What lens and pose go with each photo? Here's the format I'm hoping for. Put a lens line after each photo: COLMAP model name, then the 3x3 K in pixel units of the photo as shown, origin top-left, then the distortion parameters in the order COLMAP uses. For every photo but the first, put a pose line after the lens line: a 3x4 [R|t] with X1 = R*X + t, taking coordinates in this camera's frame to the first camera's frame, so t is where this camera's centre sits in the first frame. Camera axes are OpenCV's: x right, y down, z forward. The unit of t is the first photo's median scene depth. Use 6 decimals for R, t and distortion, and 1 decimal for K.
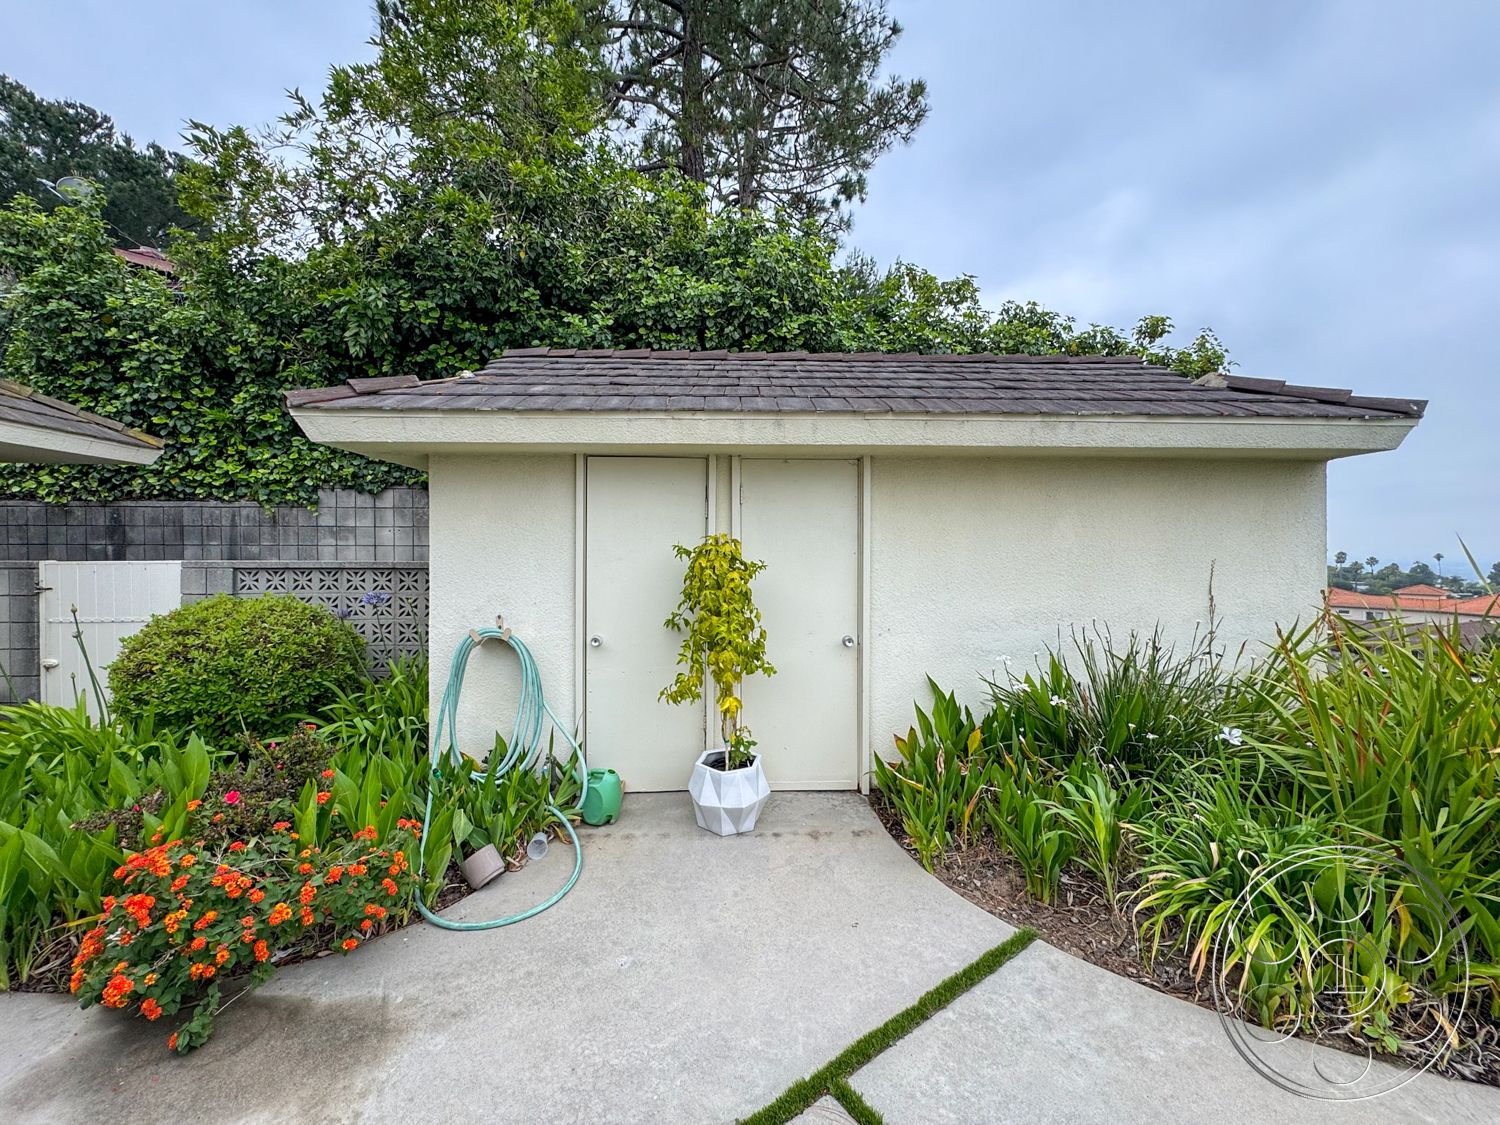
lens RADIAL K [[597.3, 0, 749.1], [0, 597.3, 561.5], [0, 0, 1]] dist [-0.003822, 0.000296]
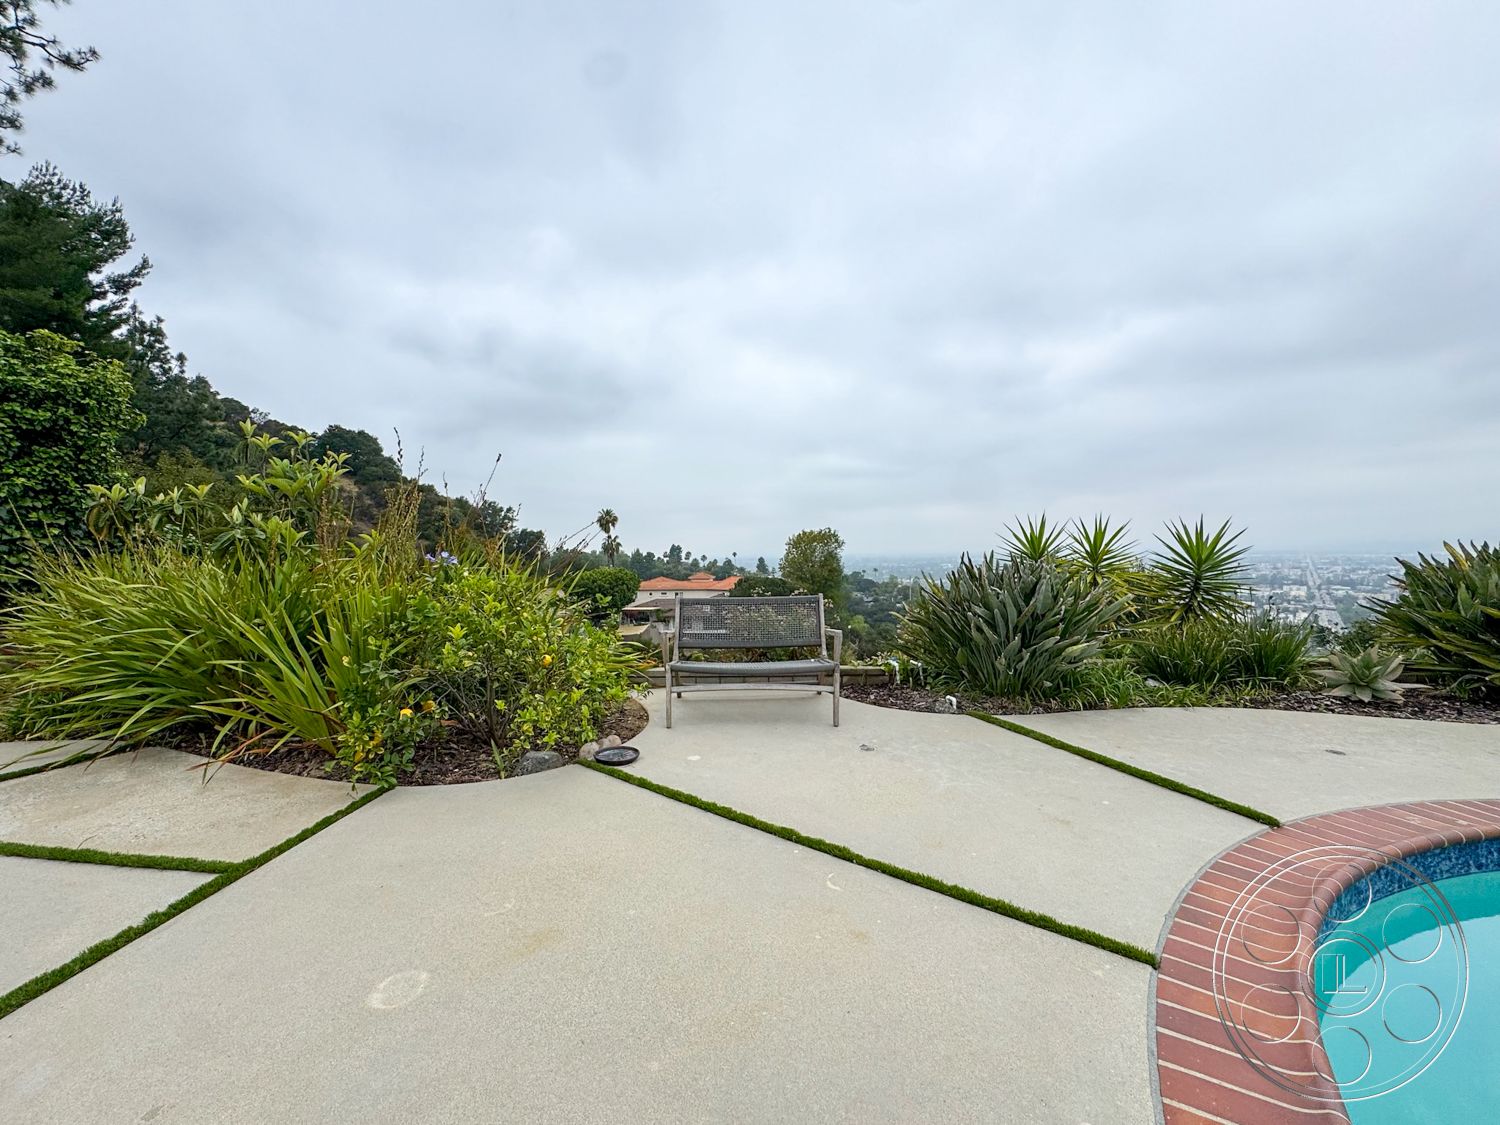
lens RADIAL K [[597.3, 0, 749.1], [0, 597.3, 561.5], [0, 0, 1]] dist [-0.003822, 0.000296]
pose [[0.644762, -0.021271, 0.764088, 0.722326], [0.024963, 0.999665, 0.006764, 0.062116], [-0.763976, 0.014712, 0.645077, -0.832330]]
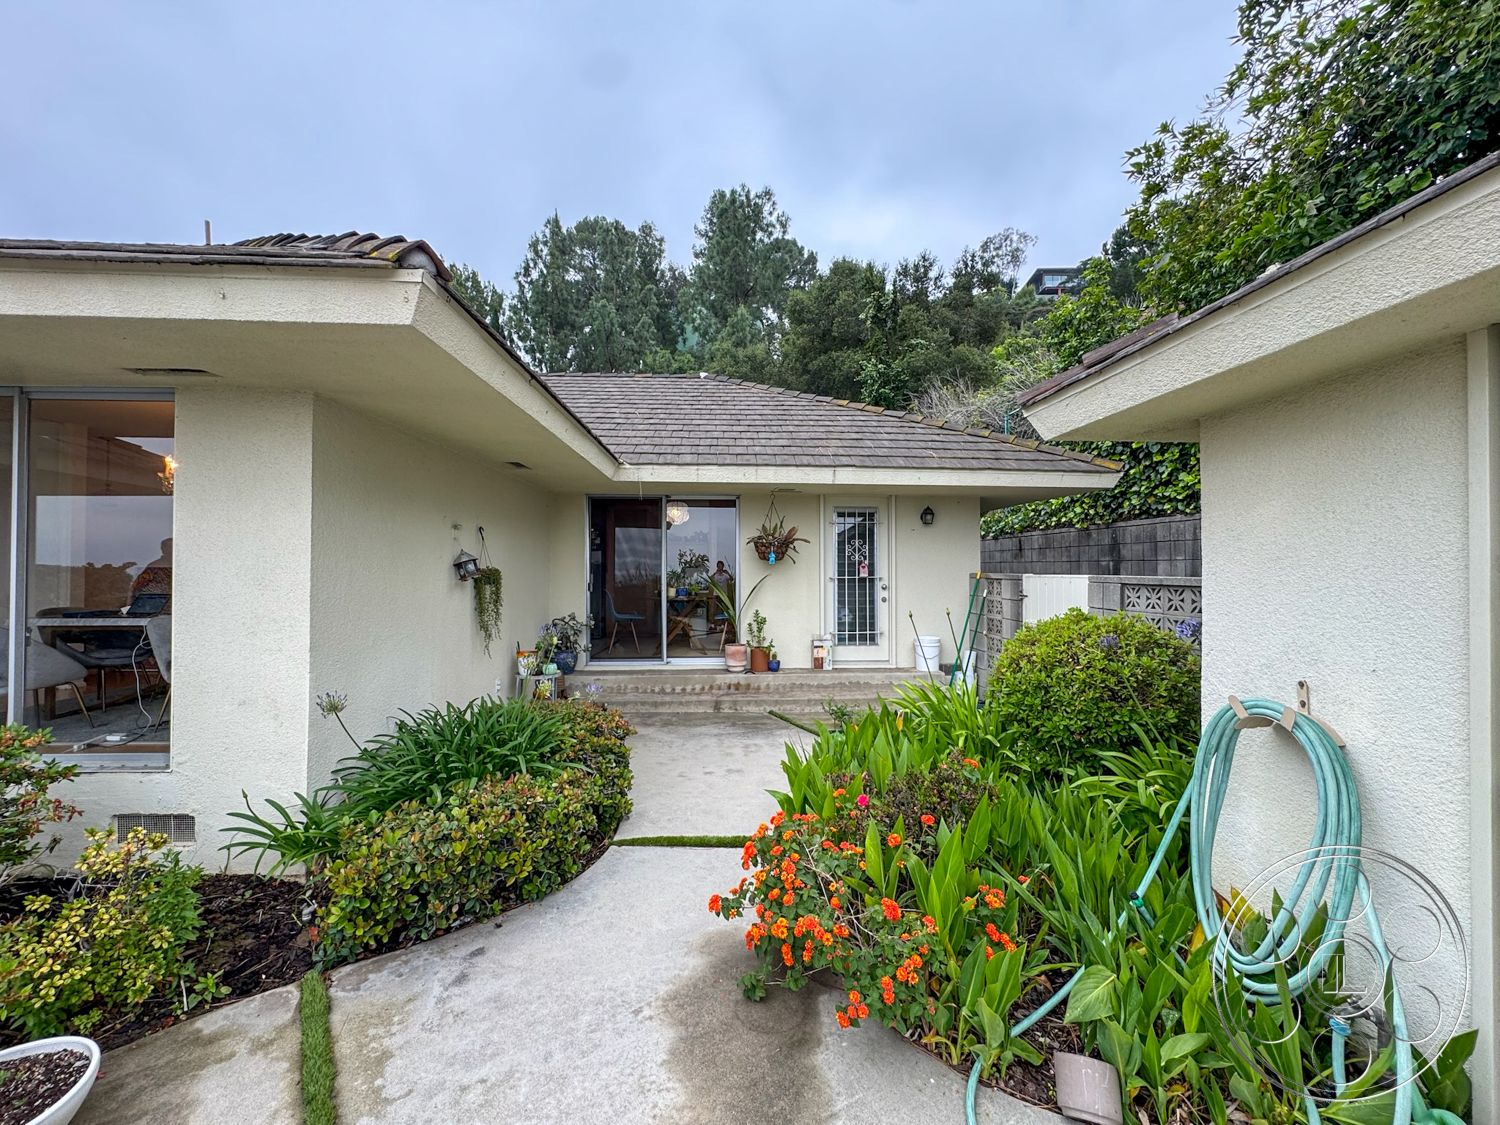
lens RADIAL K [[597.3, 0, 749.1], [0, 597.3, 561.5], [0, 0, 1]] dist [-0.003822, 0.000296]
pose [[0.025488, -0.012449, -0.999598, 0.067208], [-0.013568, 0.999826, -0.012798, -0.003041], [0.999583, 0.013889, 0.025315, 0.280434]]
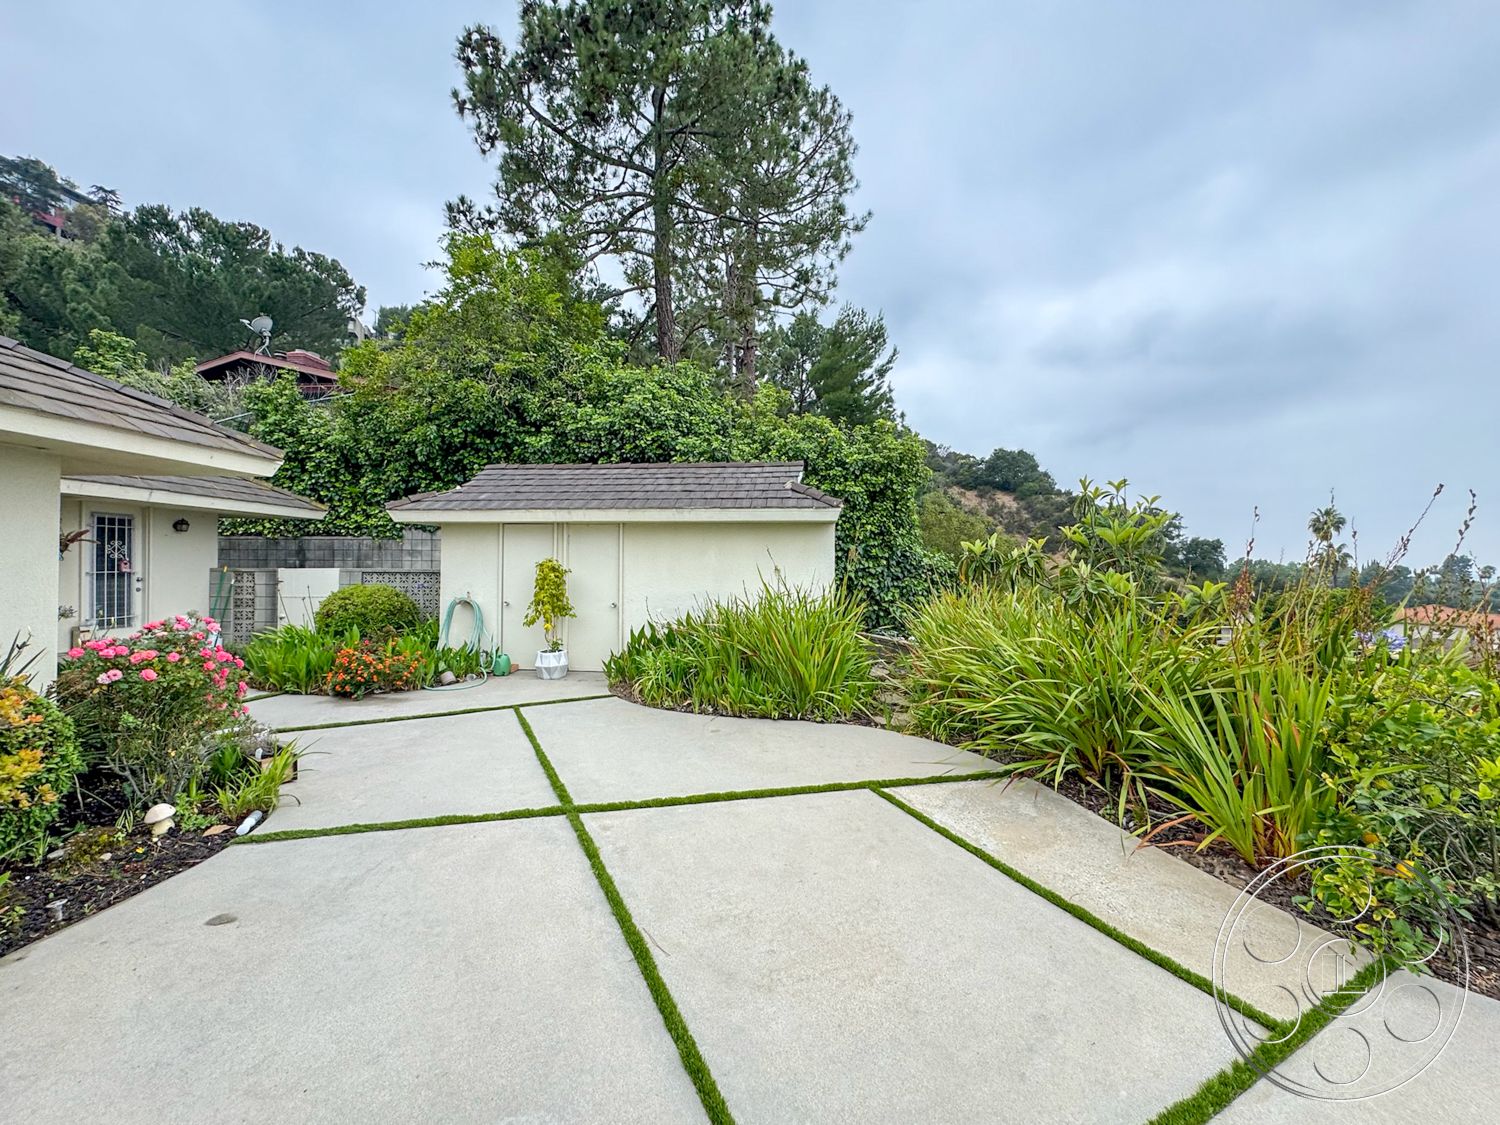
lens RADIAL K [[600.2, 0, 750.0], [0, 600.2, 562.5], [0, 0, 1]] dist [-0.001399, -0.000473]
pose [[0.992973, 0.001964, -0.118326, 0.562773], [-0.004236, 0.999811, -0.018949, 0.008881], [0.118267, 0.019317, 0.992794, -0.710423]]
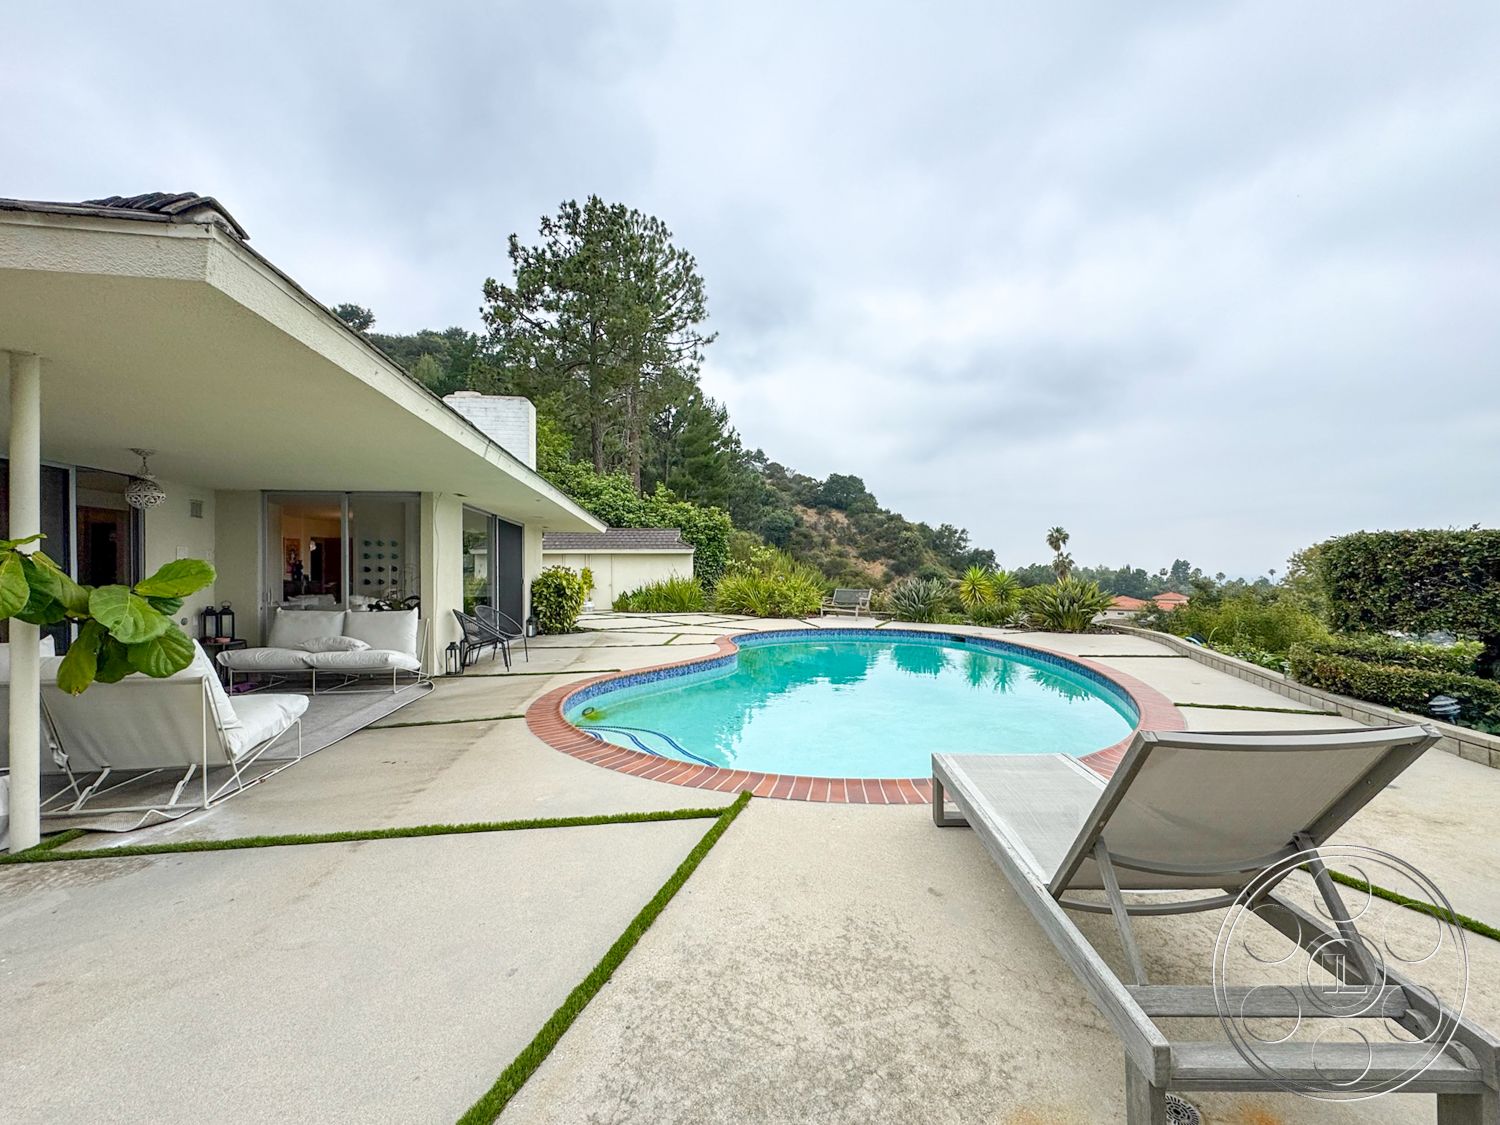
lens RADIAL K [[597.3, 0, 749.1], [0, 597.3, 561.5], [0, 0, 1]] dist [-0.003822, 0.000296]
pose [[0.994269, -0.007617, 0.106635, 0.543044], [0.011441, 0.999311, -0.035295, 0.077844], [-0.106293, 0.036313, 0.993672, -3.056085]]
